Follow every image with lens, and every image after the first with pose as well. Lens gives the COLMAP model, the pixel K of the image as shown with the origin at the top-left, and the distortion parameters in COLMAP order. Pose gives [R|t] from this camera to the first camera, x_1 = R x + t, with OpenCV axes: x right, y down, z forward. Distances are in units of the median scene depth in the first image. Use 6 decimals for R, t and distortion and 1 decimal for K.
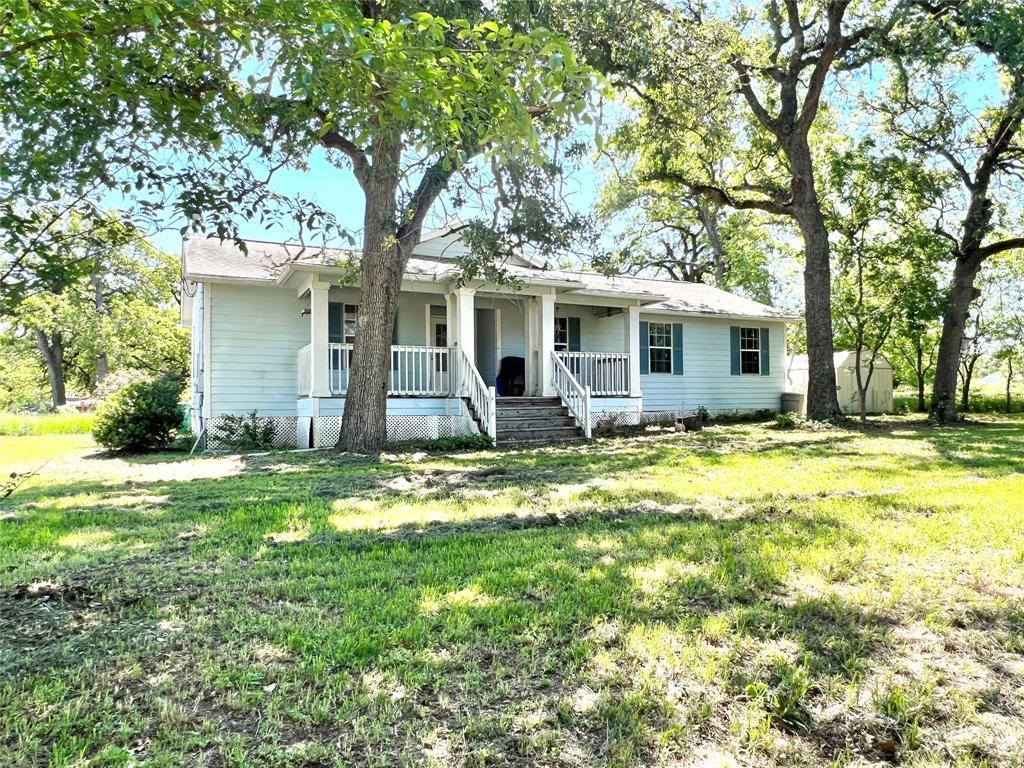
lens RADIAL K [[677.6, 0, 512.0], [0, 677.6, 384.0], [0, 0, 1]] dist [0.000099, 0.000005]
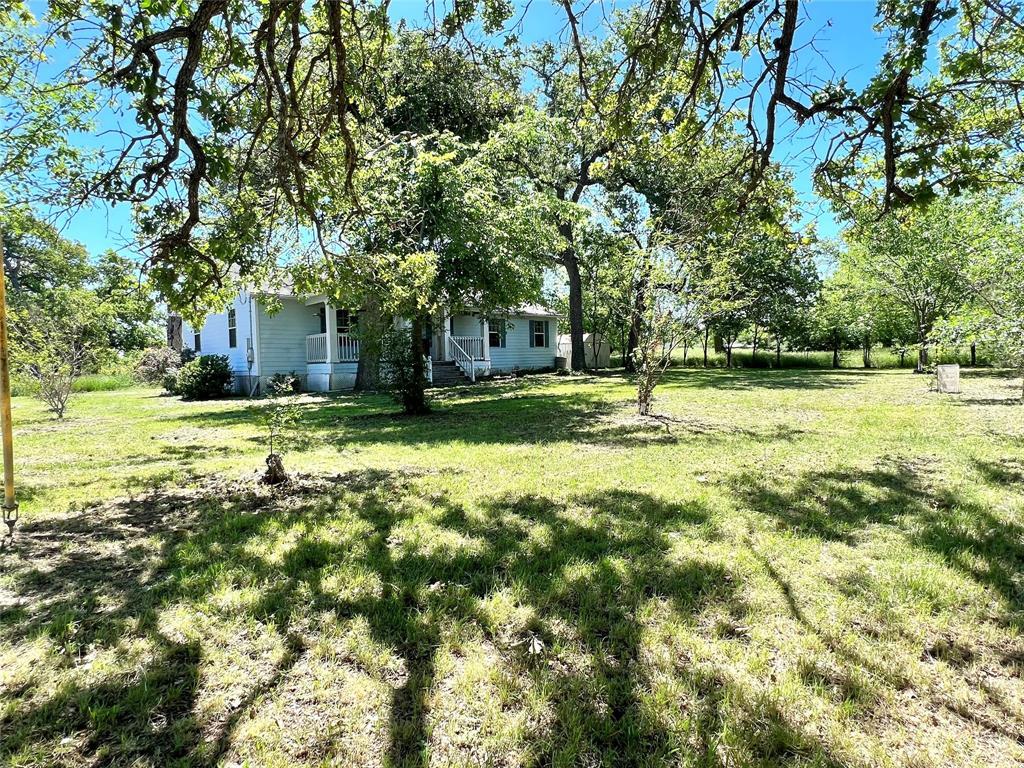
lens RADIAL K [[541.7, 0, 512.0], [0, 541.7, 384.0], [0, 0, 1]] dist [0.000126, -0.000006]
pose [[0.943857, -0.029625, 0.329024, -0.230141], [0.009495, 0.997992, 0.062620, -0.007886], [-0.330219, -0.055980, 0.942243, -0.394184]]
